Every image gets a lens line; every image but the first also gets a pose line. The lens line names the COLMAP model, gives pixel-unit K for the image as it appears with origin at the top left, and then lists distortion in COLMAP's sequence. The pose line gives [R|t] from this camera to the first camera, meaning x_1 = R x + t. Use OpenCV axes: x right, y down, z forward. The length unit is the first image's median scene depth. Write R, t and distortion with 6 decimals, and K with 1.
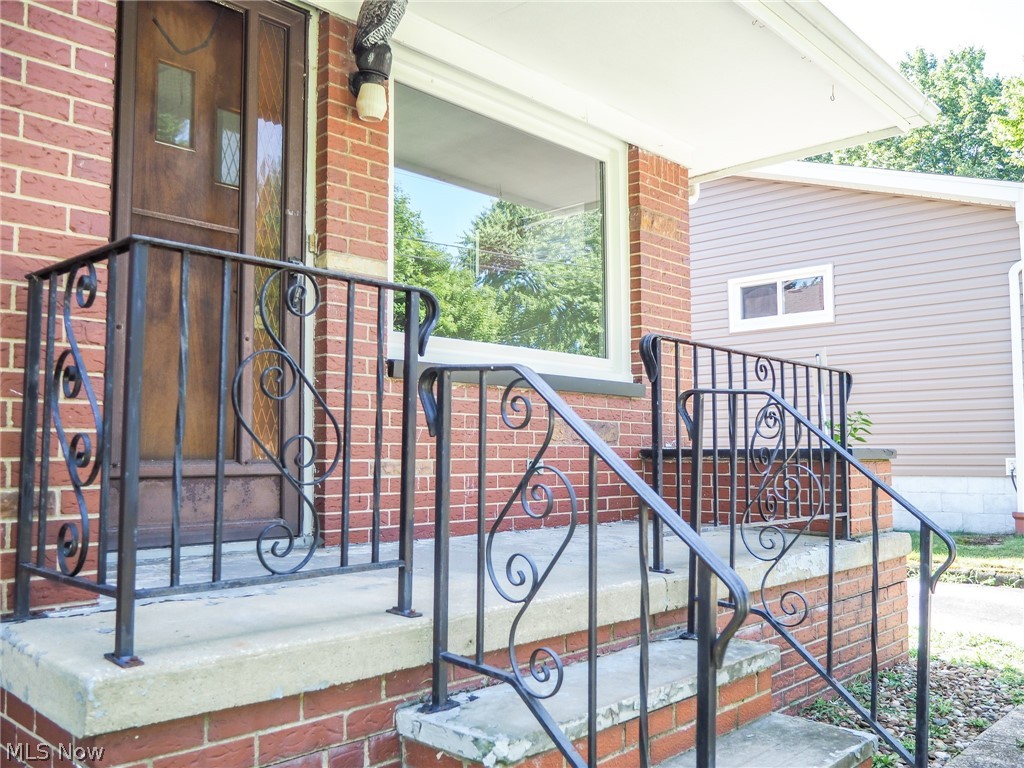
lens RADIAL K [[884.2, 0, 516.7], [0, 884.2, 387.5], [0, 0, 1]] dist [-0.016593, -0.003770]
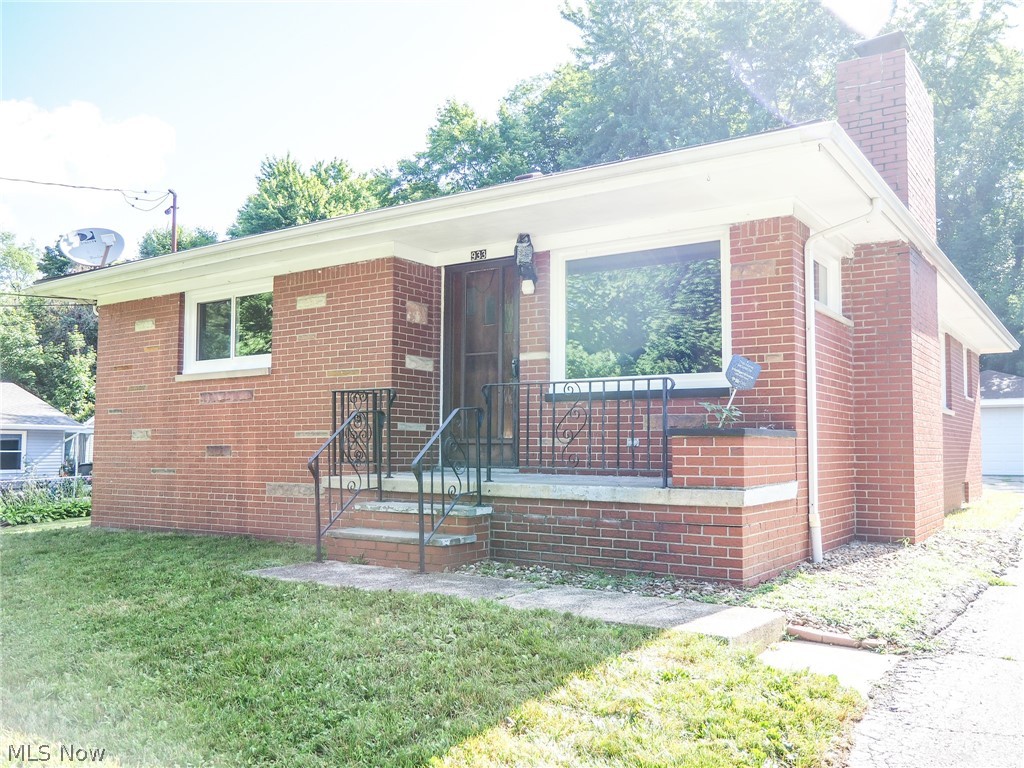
lens RADIAL K [[884.2, 0, 516.7], [0, 884.2, 387.5], [0, 0, 1]] dist [-0.016593, -0.003770]
pose [[0.144837, -0.061345, -0.987552, 2.133272], [0.069752, 0.996226, -0.051654, 0.064837], [0.986994, -0.061403, 0.148570, 0.603090]]
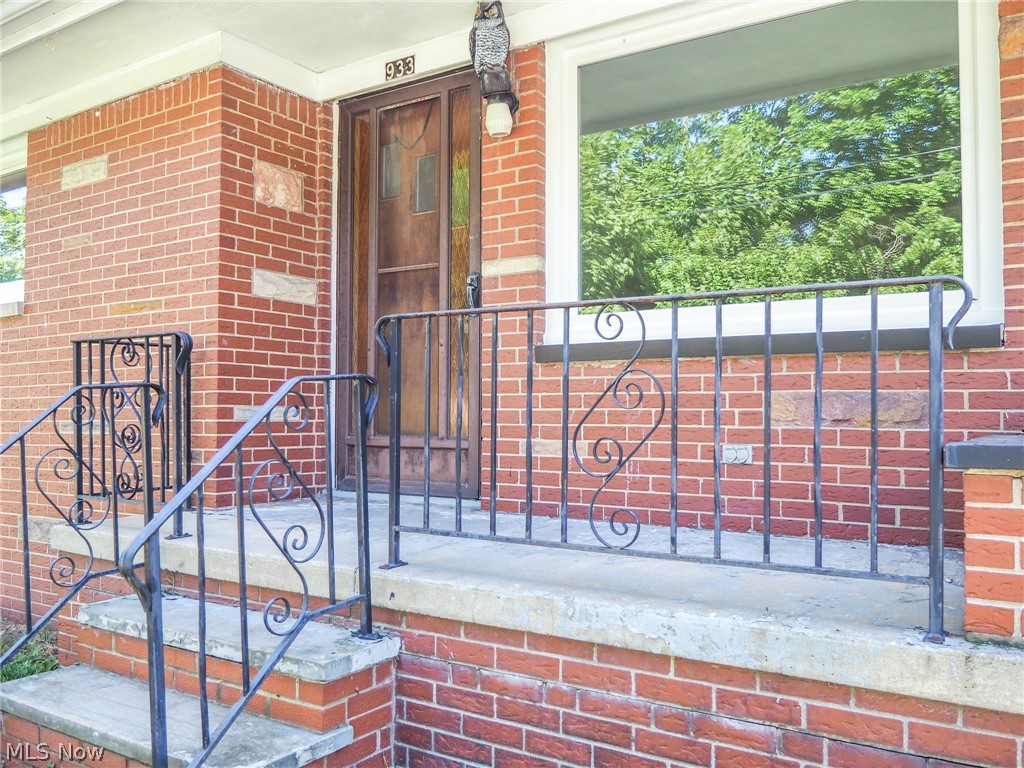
lens RADIAL K [[884.2, 0, 516.7], [0, 884.2, 387.5], [0, 0, 1]] dist [-0.016593, -0.003770]
pose [[0.164964, -0.025242, -0.985977, 0.925806], [0.073457, 0.997211, -0.013239, 0.031128], [0.983560, -0.070243, 0.166358, 0.811744]]
